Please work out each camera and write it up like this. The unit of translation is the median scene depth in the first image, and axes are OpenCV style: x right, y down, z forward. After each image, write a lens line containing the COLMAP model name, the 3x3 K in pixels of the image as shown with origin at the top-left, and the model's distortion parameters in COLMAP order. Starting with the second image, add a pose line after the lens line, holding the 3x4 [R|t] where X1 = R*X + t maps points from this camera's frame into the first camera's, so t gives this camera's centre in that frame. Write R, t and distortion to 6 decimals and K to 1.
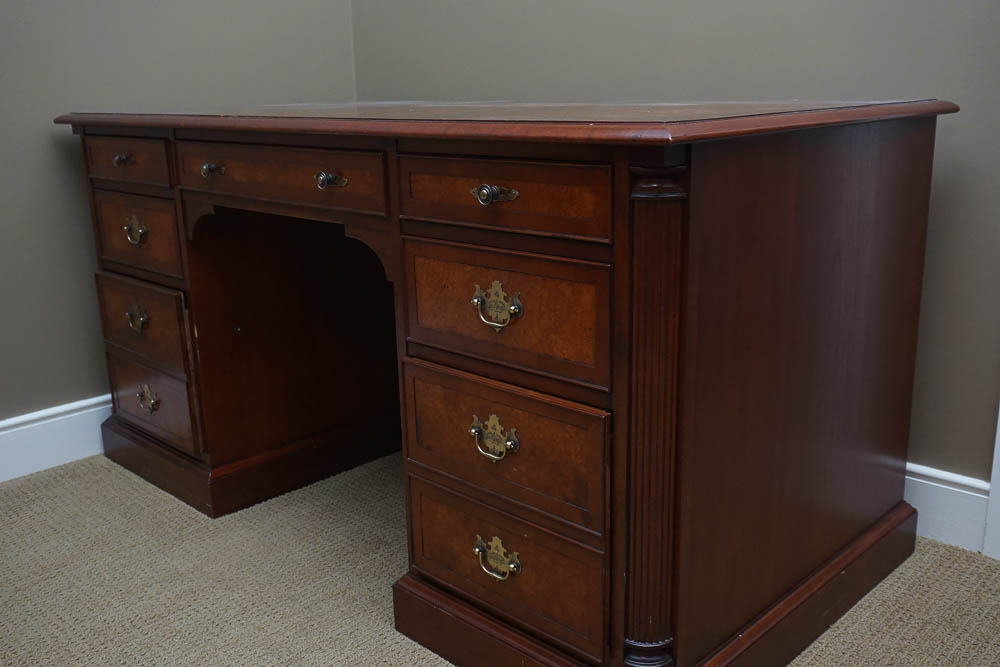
lens RADIAL K [[956.1, 0, 500.0], [0, 956.1, 333.5], [0, 0, 1]] dist [-0.015101, -0.007809]
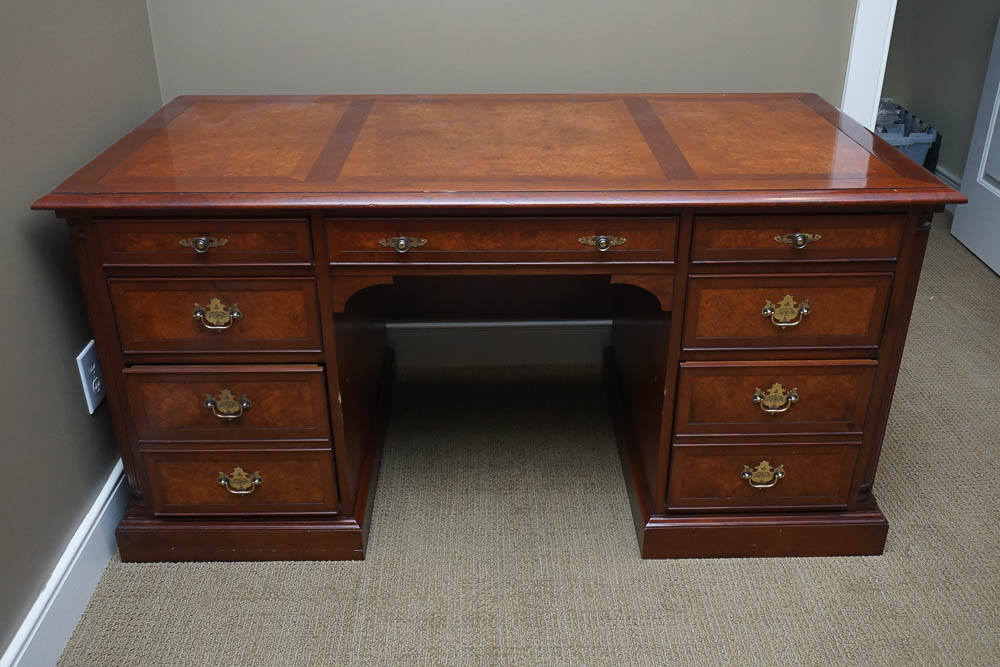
lens RADIAL K [[956.1, 0, 500.0], [0, 956.1, 333.5], [0, 0, 1]] dist [-0.015101, -0.007809]
pose [[0.706987, -0.303988, 0.638561, -1.070196], [0.173958, 0.949916, 0.259610, -0.386096], [-0.685498, -0.072458, 0.724460, 0.226656]]
